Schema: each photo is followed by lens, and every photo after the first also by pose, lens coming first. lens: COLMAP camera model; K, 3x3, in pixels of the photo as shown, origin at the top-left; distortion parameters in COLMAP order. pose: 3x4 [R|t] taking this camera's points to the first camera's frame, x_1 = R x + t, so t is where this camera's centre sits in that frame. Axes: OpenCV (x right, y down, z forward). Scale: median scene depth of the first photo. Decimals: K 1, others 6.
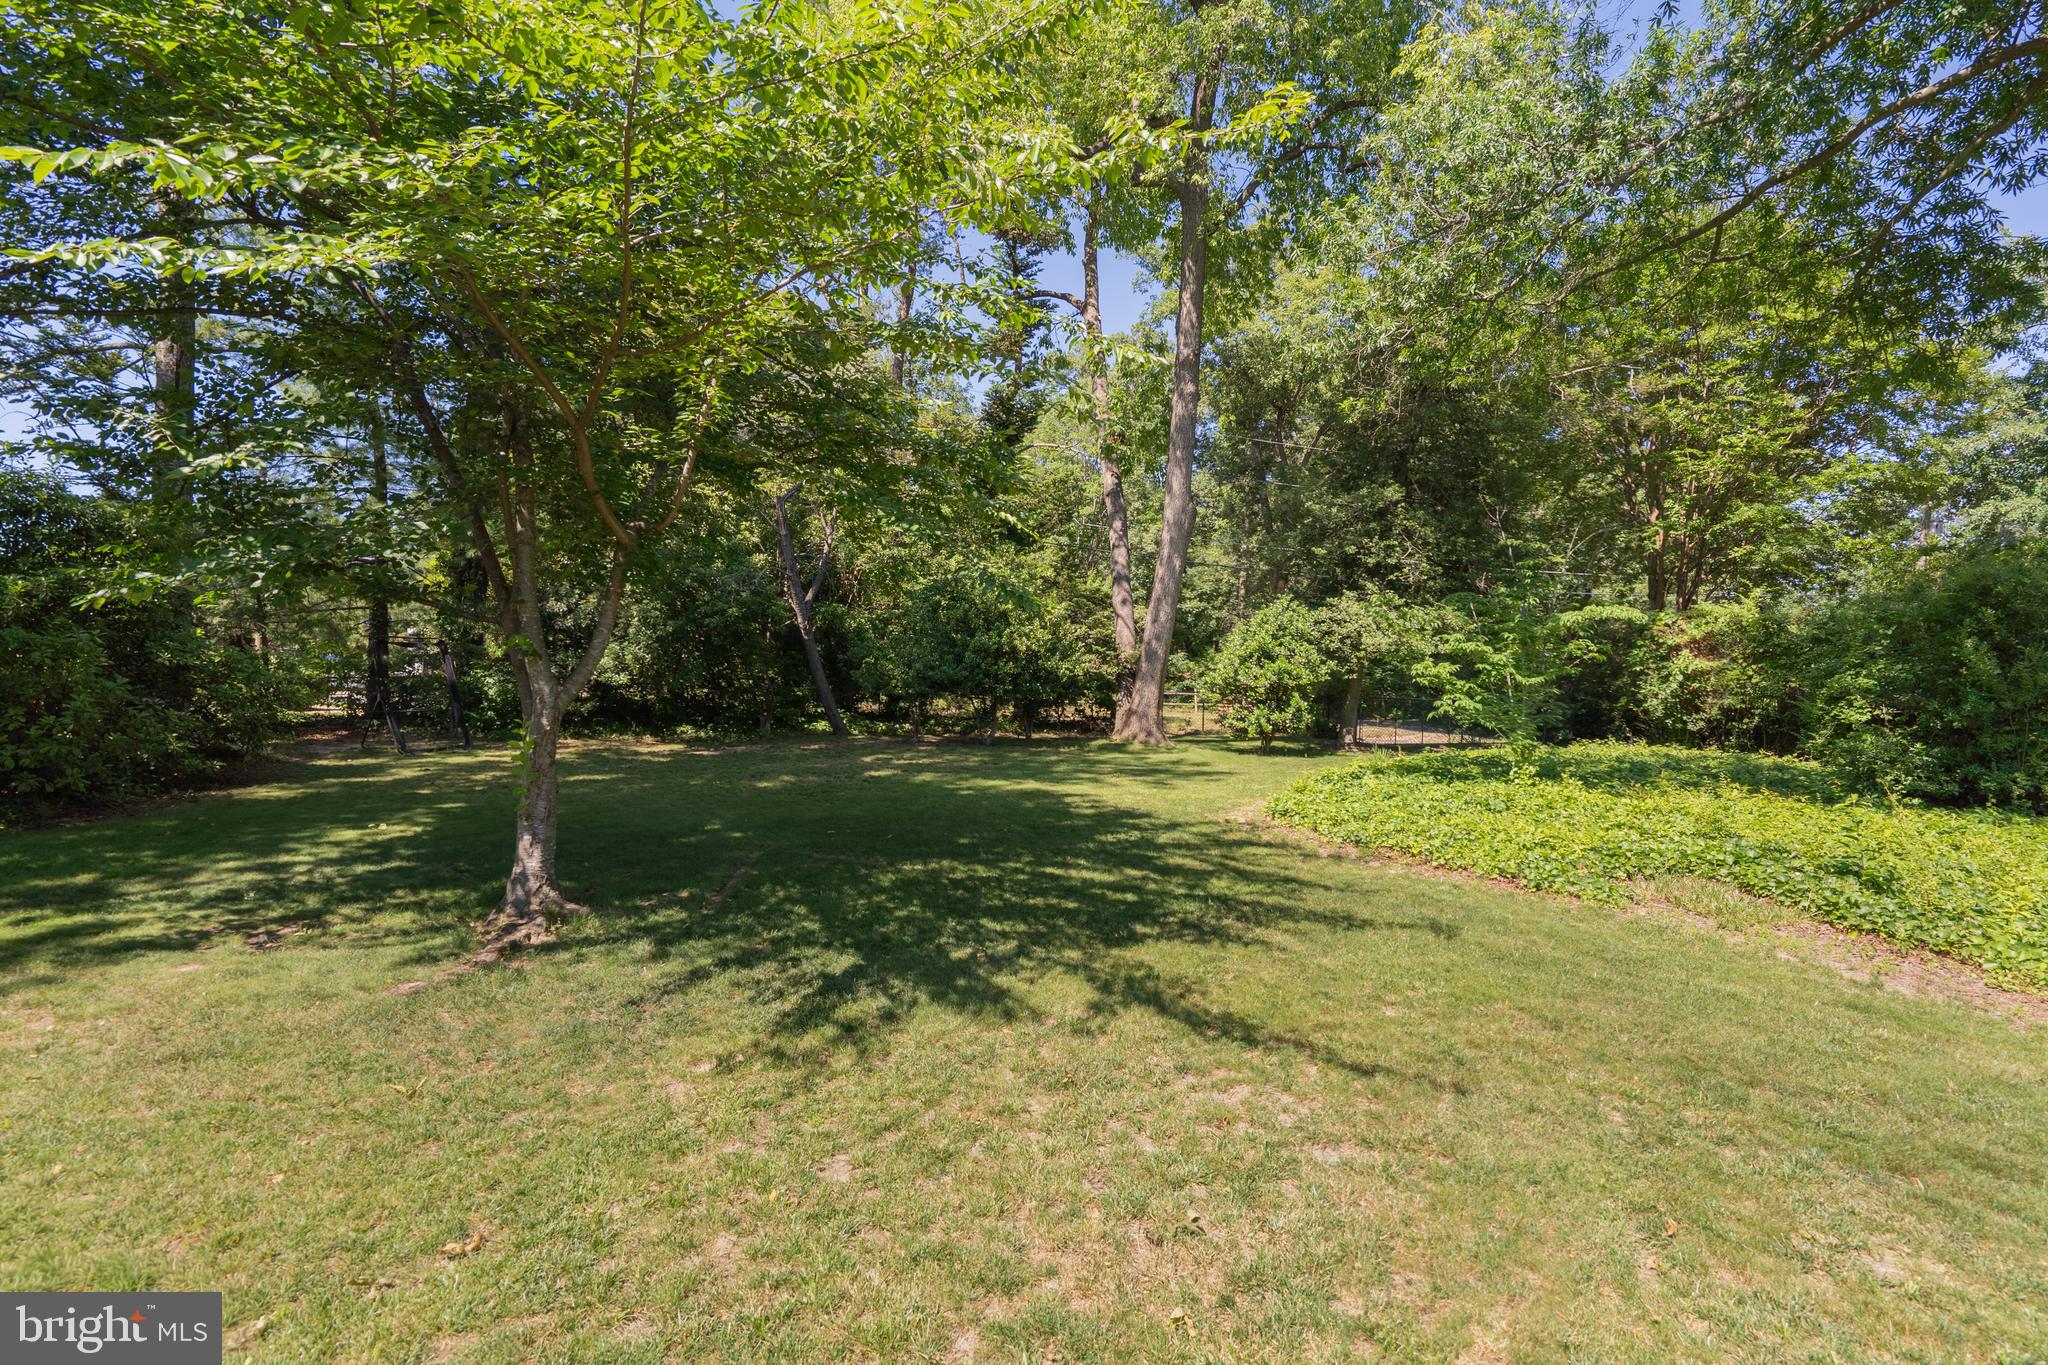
lens RADIAL K [[936.0, 0, 1020.9], [0, 936.0, 677.0], [0, 0, 1]] dist [0.001430, 0.000746]
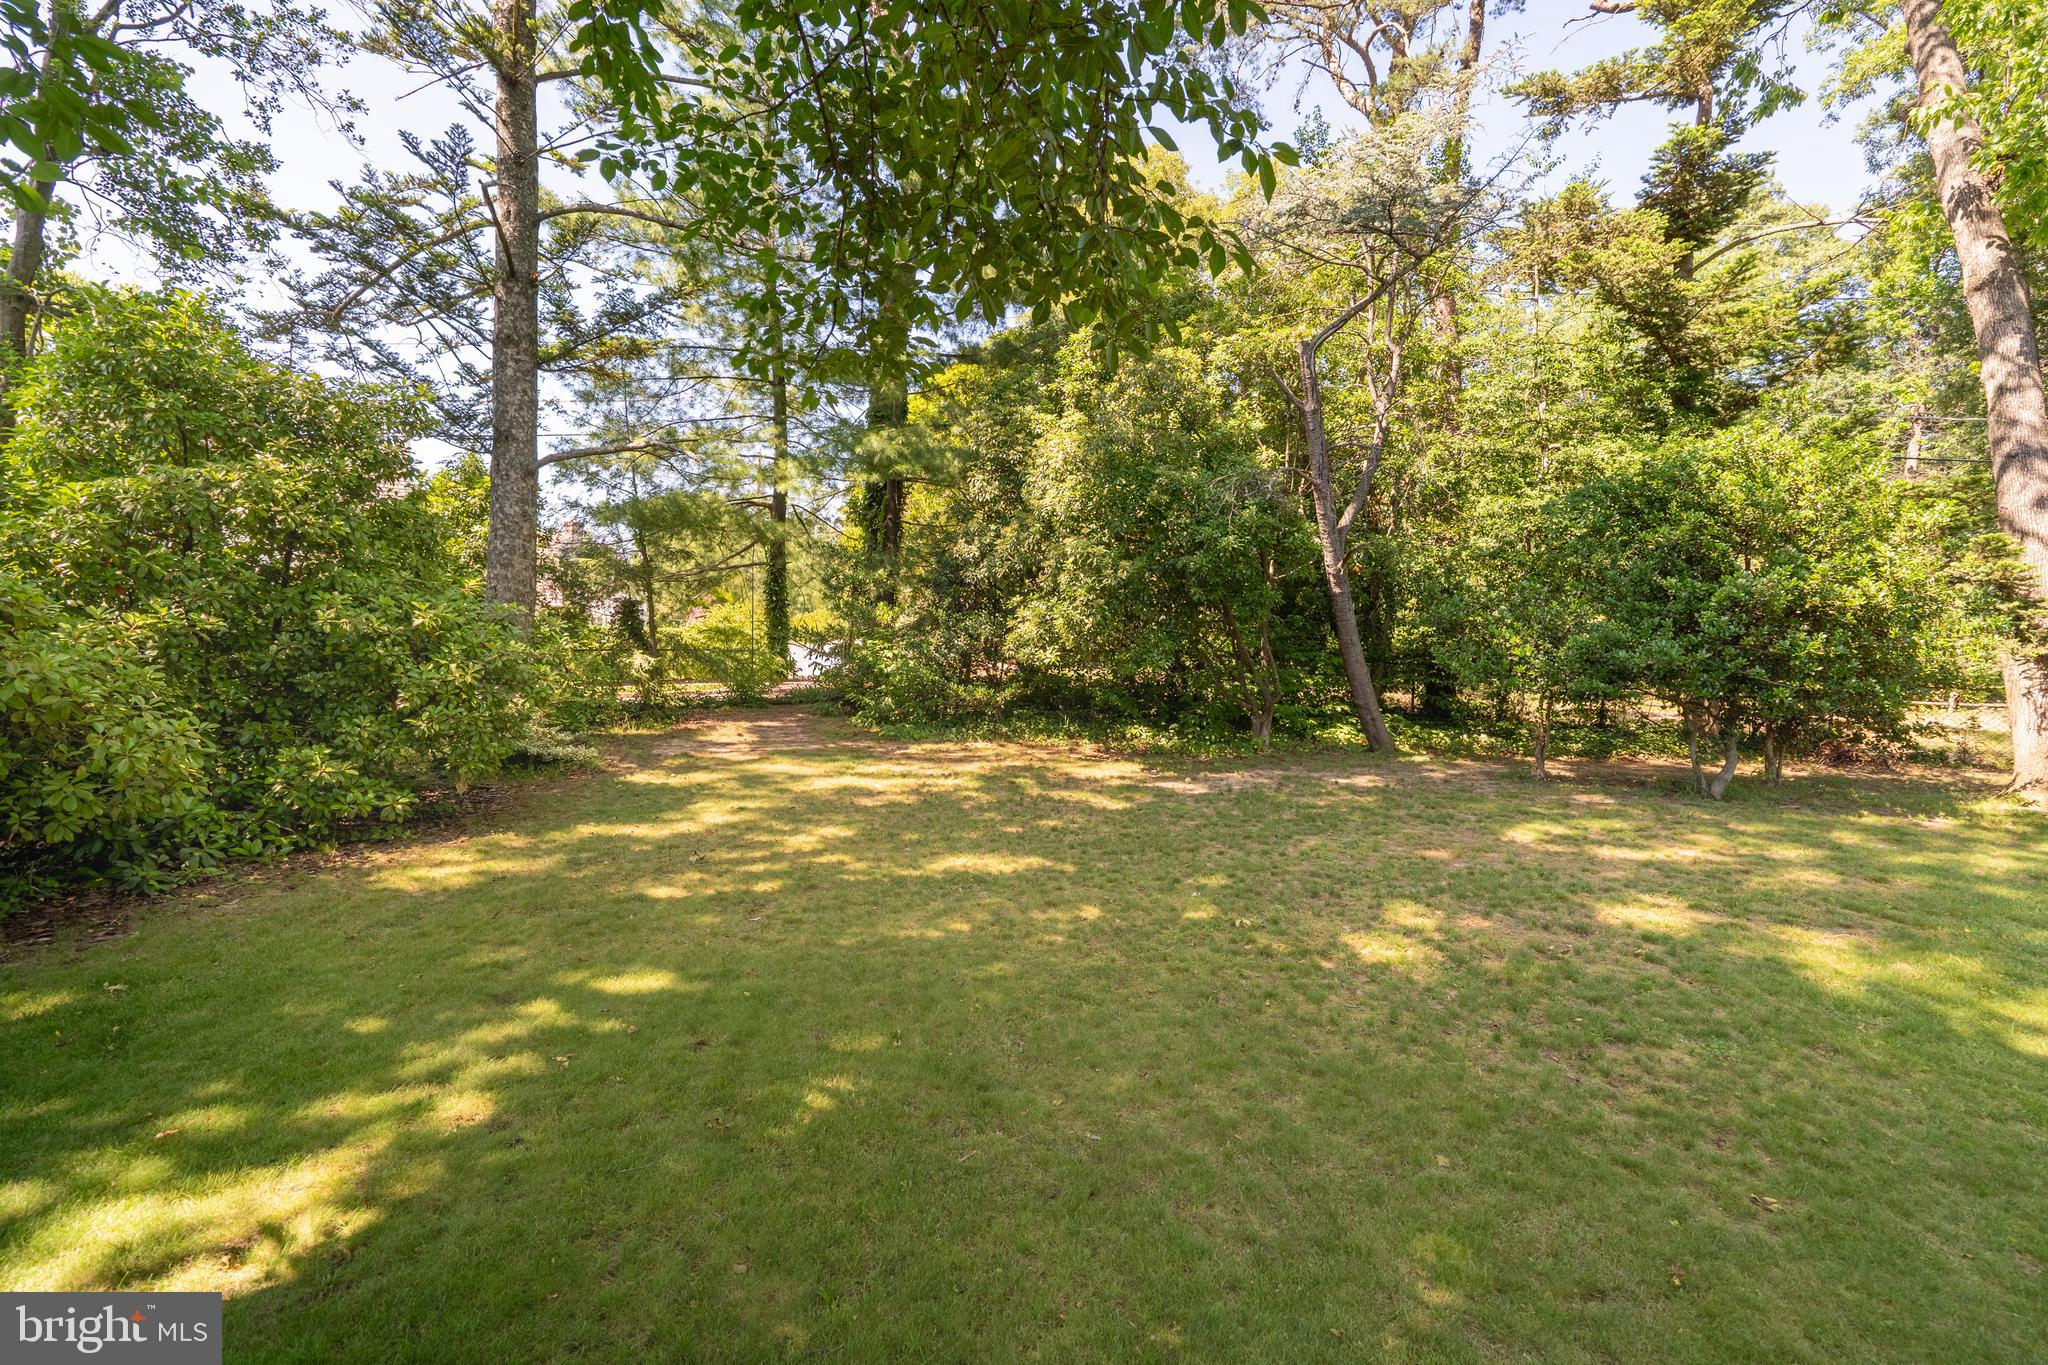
lens RADIAL K [[936.0, 0, 1025.1], [0, 936.0, 684.7], [0, 0, 1]] dist [0.001430, 0.000746]
pose [[0.903005, 0.027673, -0.428737, -0.153563], [-0.011099, 0.999093, 0.041109, -0.004333], [0.429486, -0.032363, 0.902493, 0.383056]]
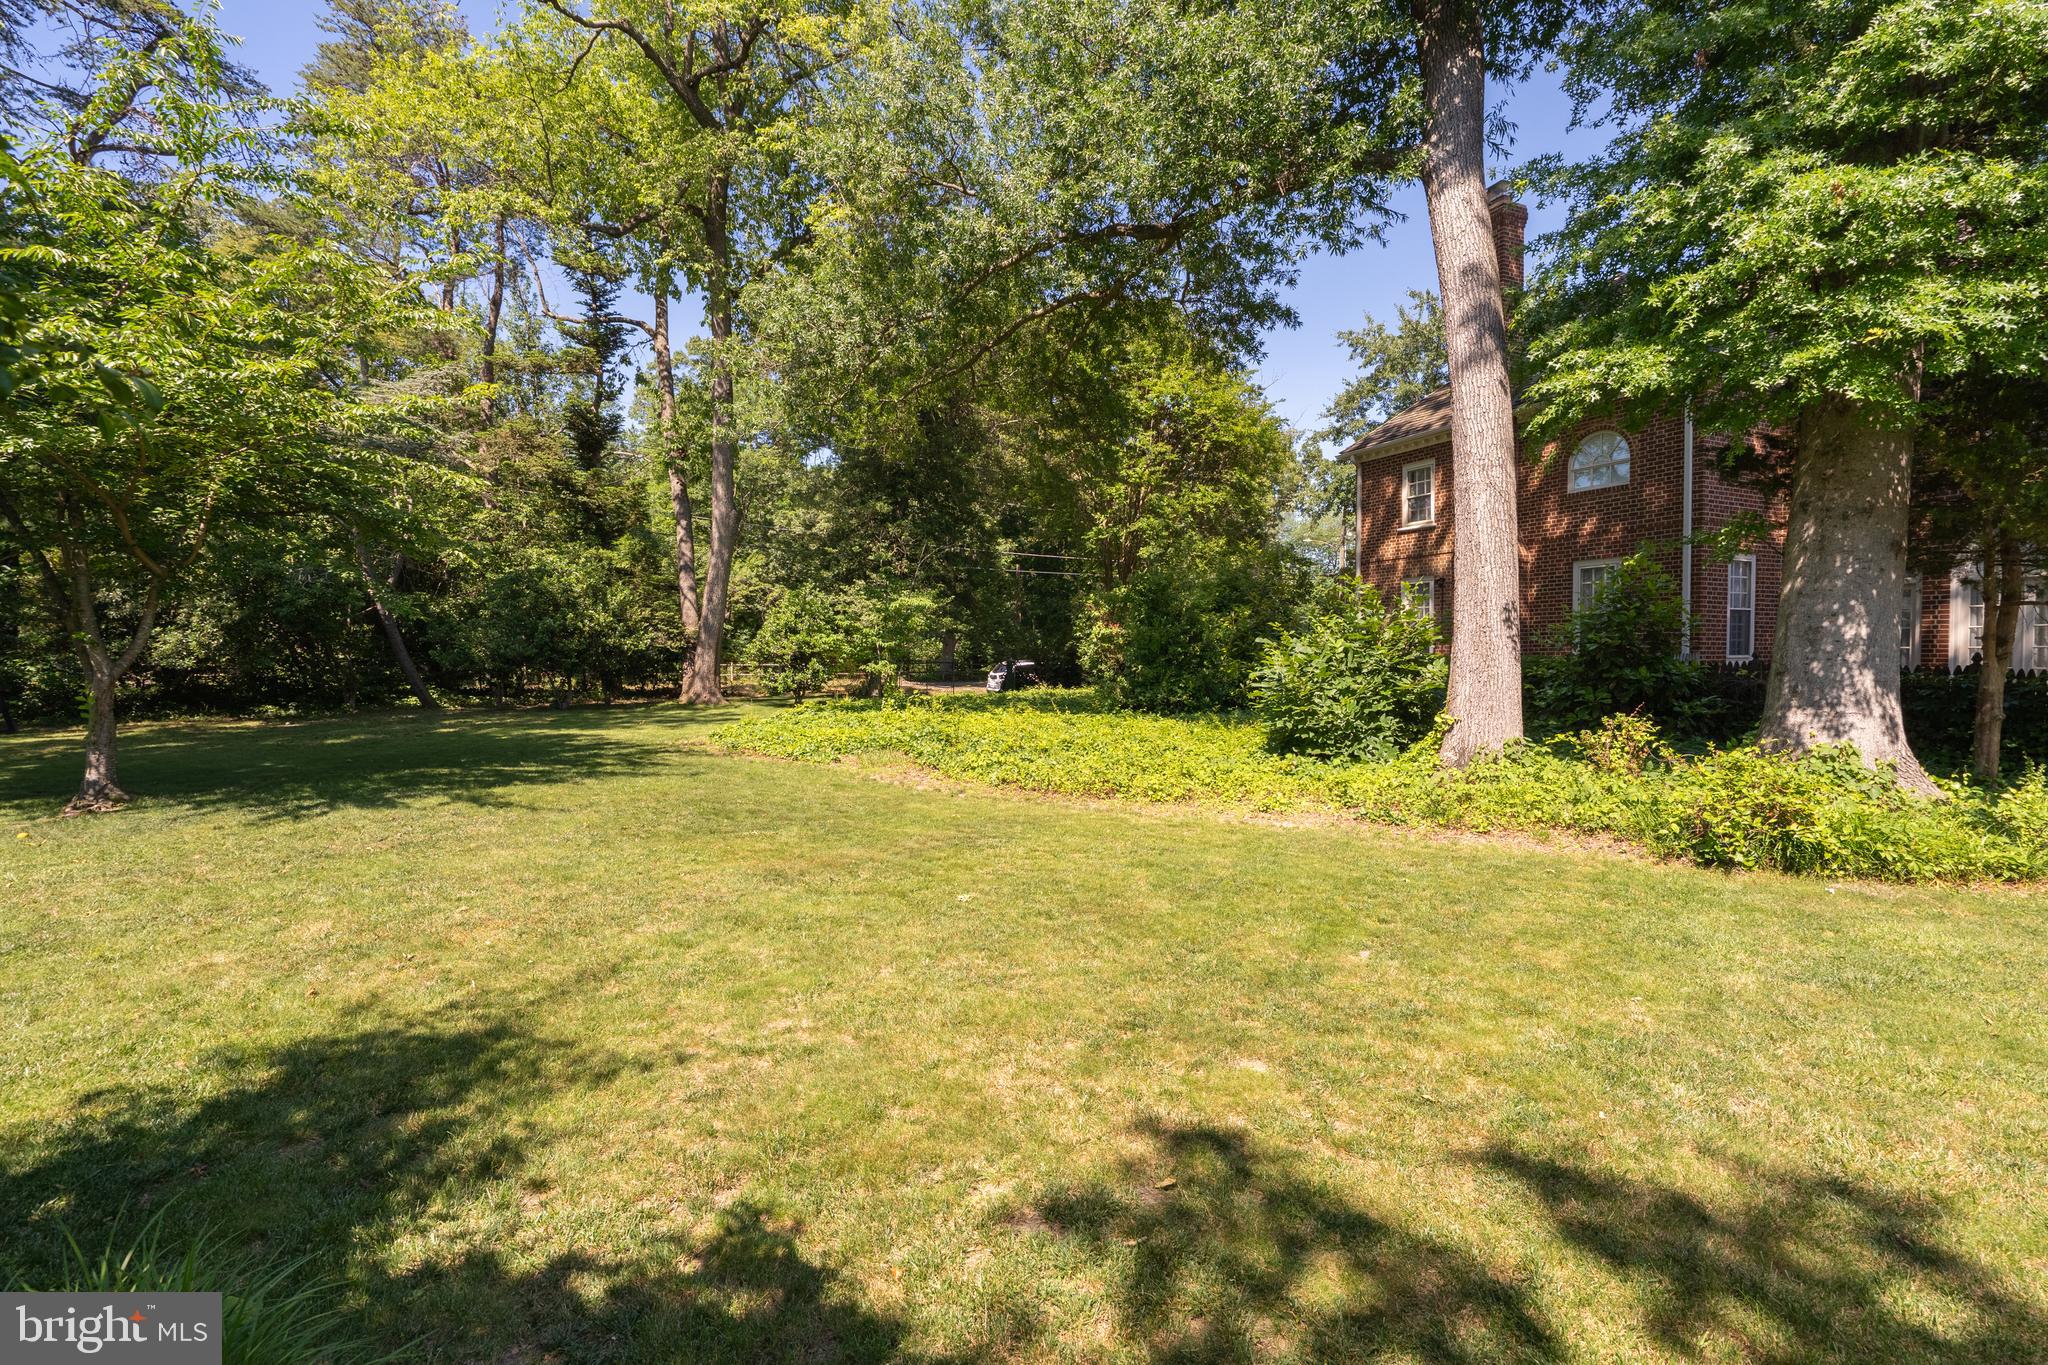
lens RADIAL K [[936.0, 0, 1026.1], [0, 936.0, 683.0], [0, 0, 1]] dist [0.001430, 0.000746]
pose [[0.951891, -0.037062, 0.304188, 0.160401], [0.025876, 0.998835, 0.040725, 0.005079], [-0.305343, -0.030894, 0.951741, -0.318807]]
